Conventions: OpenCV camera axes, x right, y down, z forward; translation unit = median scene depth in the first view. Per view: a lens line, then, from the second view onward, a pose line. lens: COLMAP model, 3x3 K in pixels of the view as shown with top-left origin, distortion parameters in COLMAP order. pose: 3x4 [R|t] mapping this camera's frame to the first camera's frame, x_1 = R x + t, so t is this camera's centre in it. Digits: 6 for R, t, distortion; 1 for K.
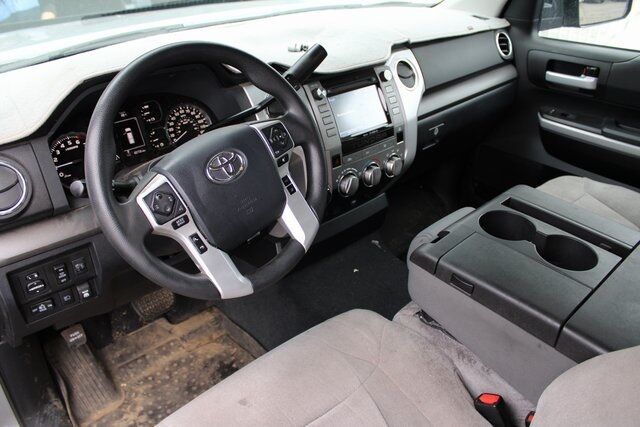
lens RADIAL K [[531.5, 0, 320.0], [0, 531.5, 213.5], [0, 0, 1]] dist [-0.133927, 0.164357]
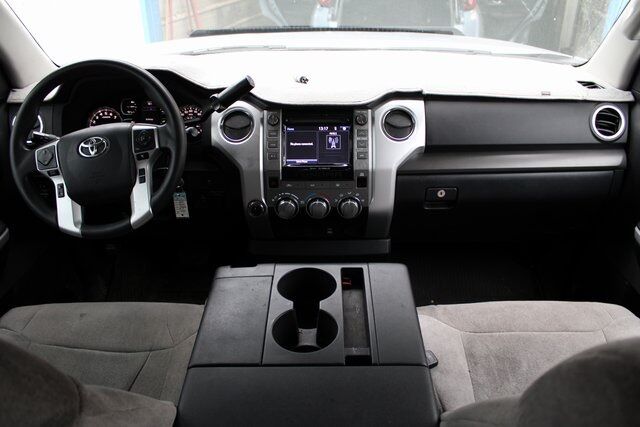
lens RADIAL K [[531.5, 0, 320.0], [0, 531.5, 213.5], [0, 0, 1]] dist [-0.133927, 0.164357]
pose [[0.713581, 0.317405, -0.624545, 0.945943], [-0.334491, 0.937663, 0.094361, -0.203915], [0.615563, 0.141570, 0.775268, 0.241824]]
